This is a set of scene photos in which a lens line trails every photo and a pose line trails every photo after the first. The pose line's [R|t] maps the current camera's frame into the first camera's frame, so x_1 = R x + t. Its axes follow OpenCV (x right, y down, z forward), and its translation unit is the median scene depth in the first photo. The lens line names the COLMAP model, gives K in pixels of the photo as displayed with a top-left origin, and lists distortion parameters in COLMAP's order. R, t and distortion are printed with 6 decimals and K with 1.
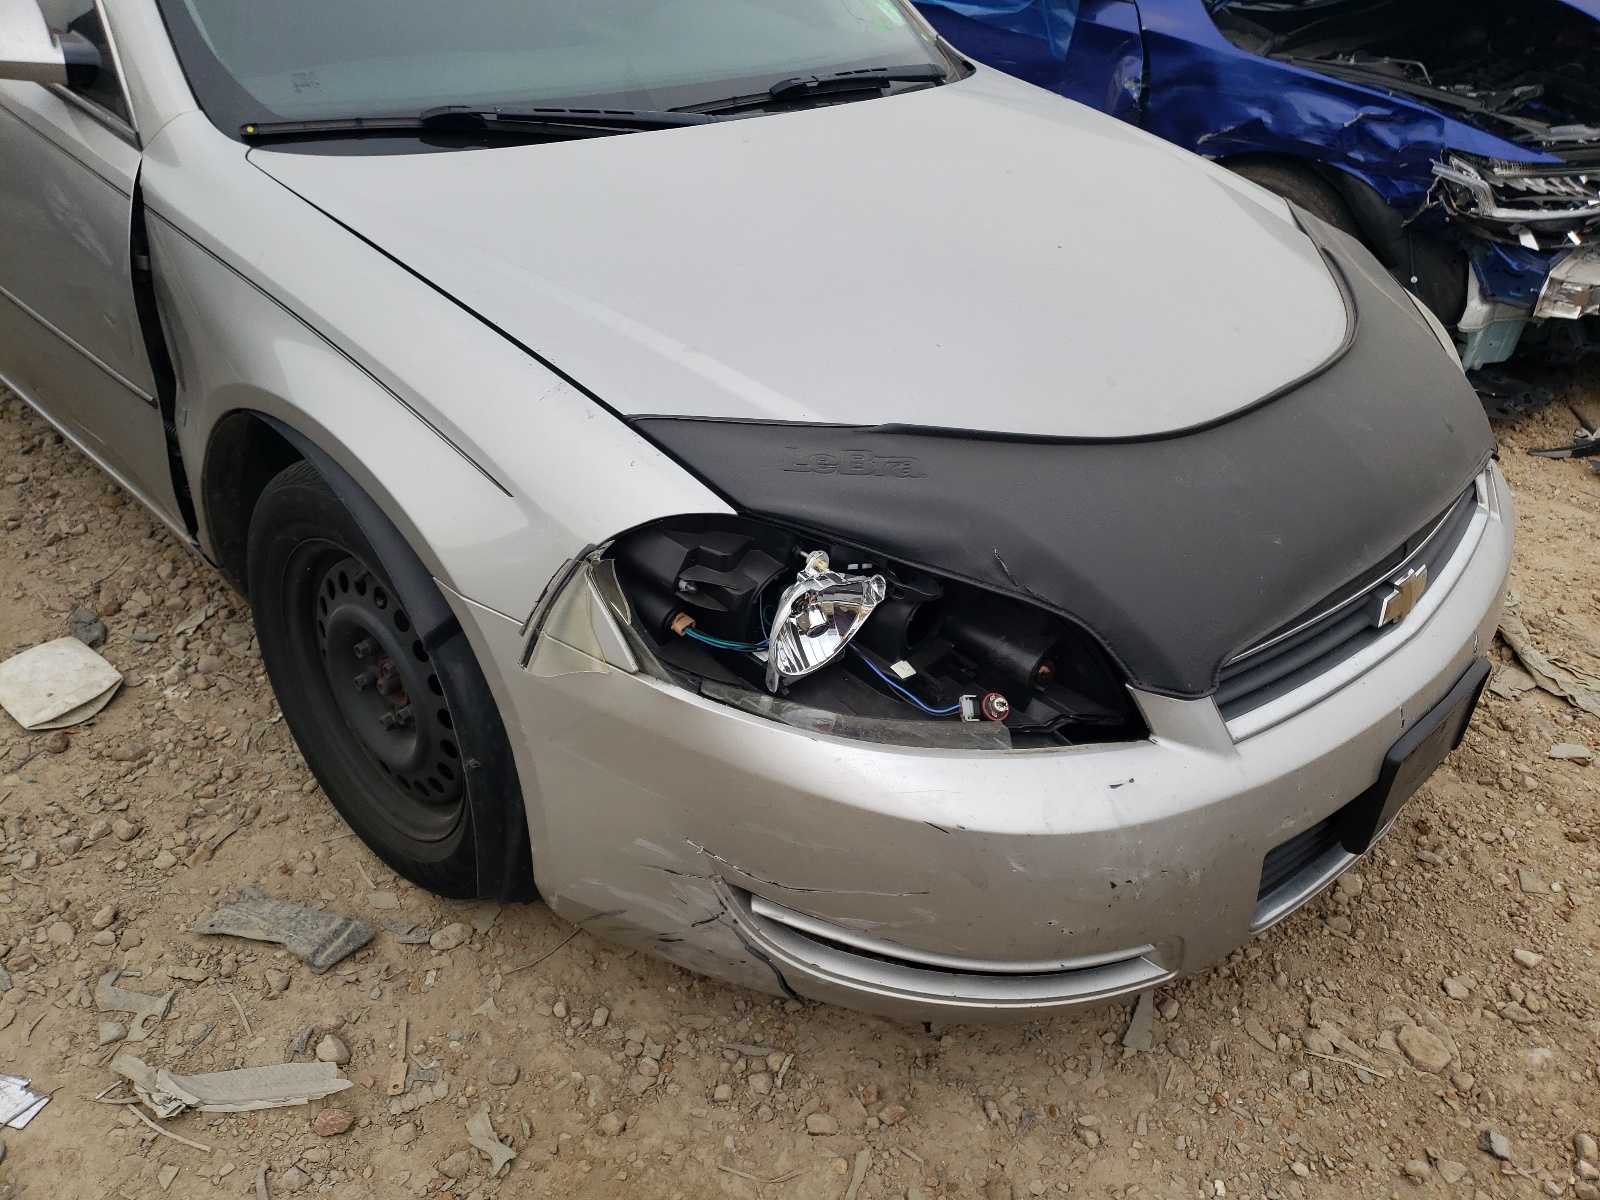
lens RADIAL K [[1216.3, 0, 799.5], [0, 1216.3, 551.2], [0, 0, 1]] dist [-0.008704, 0.039794]
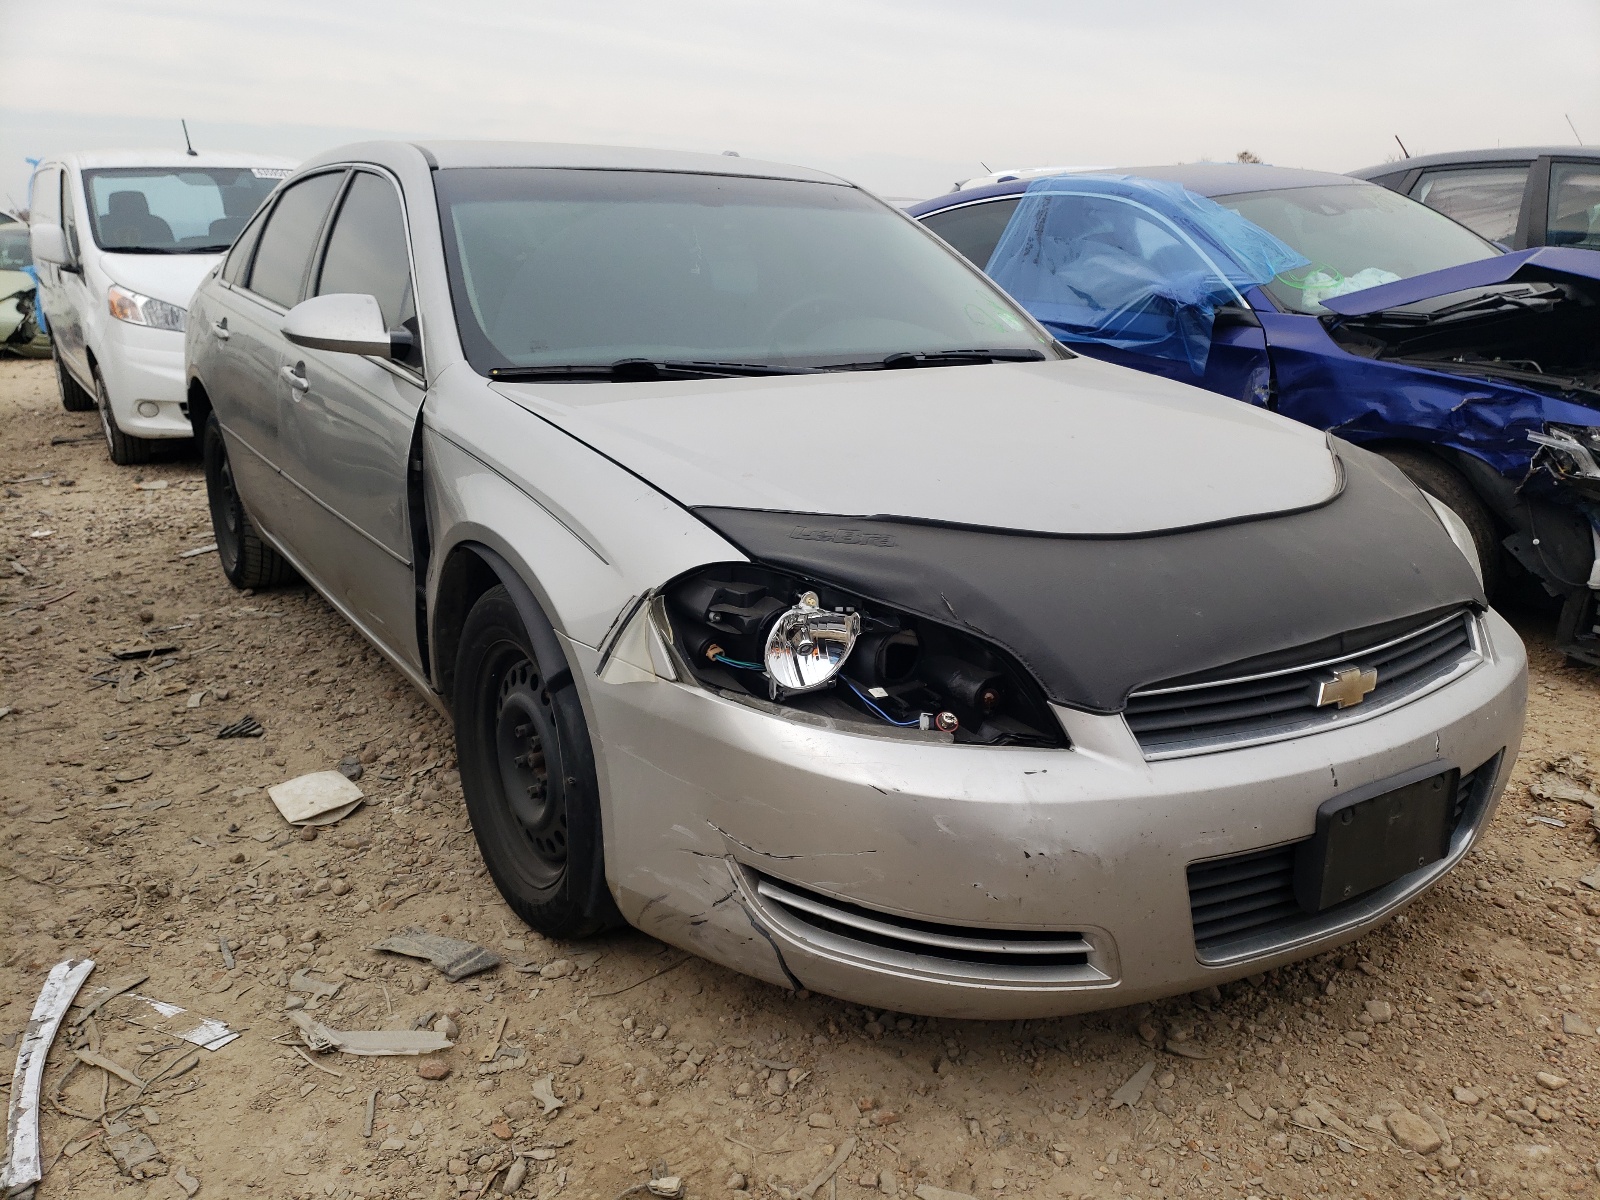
lens RADIAL K [[1211.1, 0, 829.0], [0, 1211.1, 599.5], [0, 0, 1]] dist [0.017621, -0.000119]
pose [[0.976161, 0.000753, -0.217045, 0.258647], [-0.062007, 0.959285, -0.275549, 0.297011], [0.208001, 0.282438, 0.936464, -0.200067]]
